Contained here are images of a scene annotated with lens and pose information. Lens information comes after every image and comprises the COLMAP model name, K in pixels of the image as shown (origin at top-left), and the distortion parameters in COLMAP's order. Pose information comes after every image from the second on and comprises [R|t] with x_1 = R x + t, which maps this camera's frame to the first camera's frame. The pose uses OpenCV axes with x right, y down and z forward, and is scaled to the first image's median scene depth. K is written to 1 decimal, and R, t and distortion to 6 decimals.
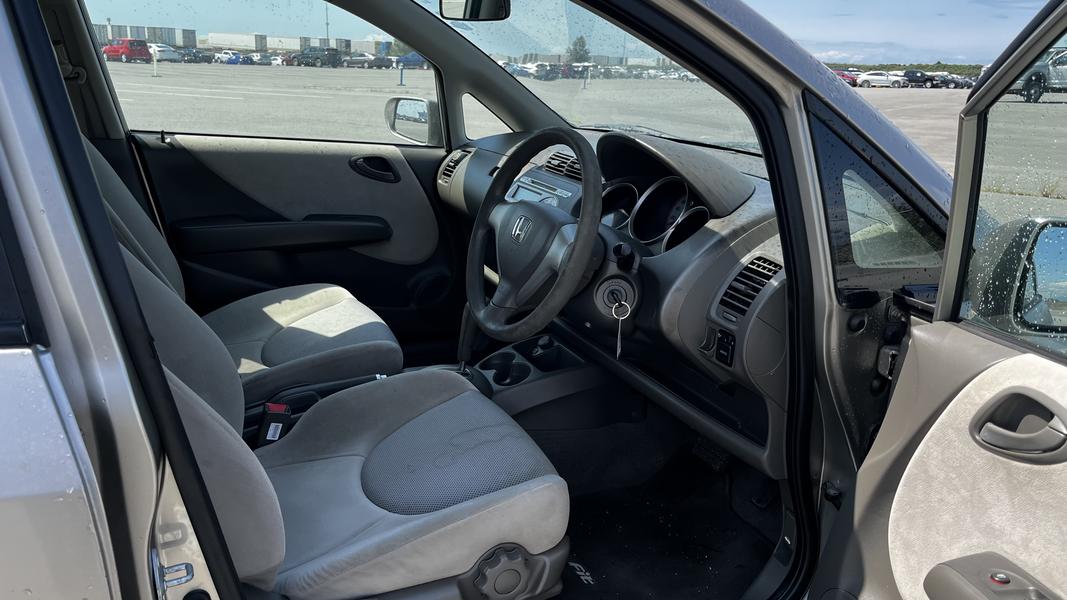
lens RADIAL K [[803.6, 0, 531.4], [0, 803.6, 299.2], [0, 0, 1]] dist [0.060850, -0.080292]
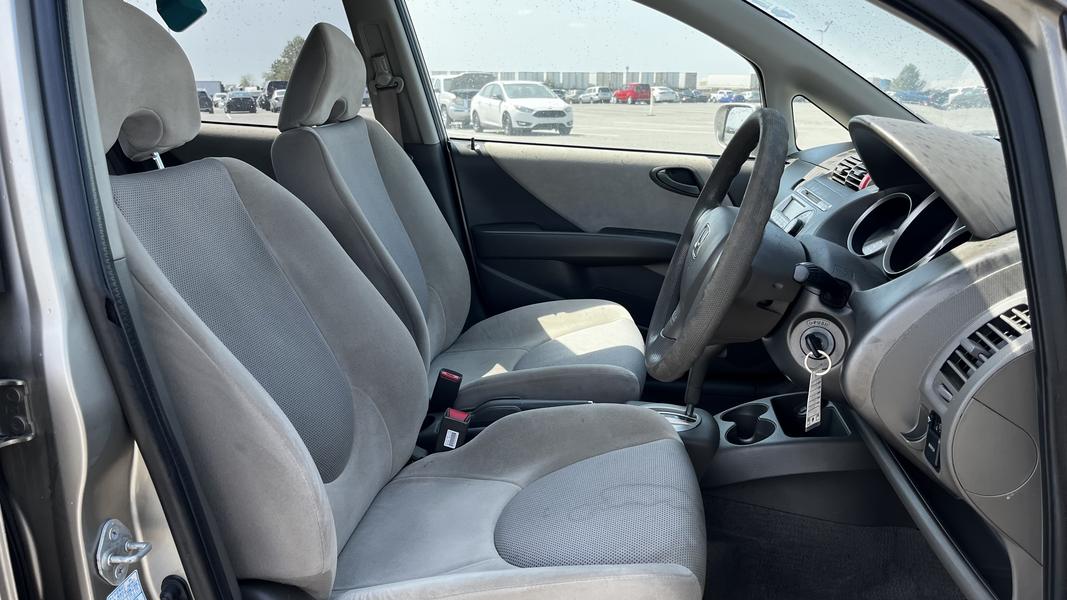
lens RADIAL K [[803.6, 0, 531.4], [0, 803.6, 299.2], [0, 0, 1]] dist [0.060850, -0.080292]
pose [[0.840547, 0.101762, -0.532095, 0.183144], [-0.124369, 0.992213, -0.006706, -0.003732], [0.527269, 0.071813, 0.846658, 0.174680]]
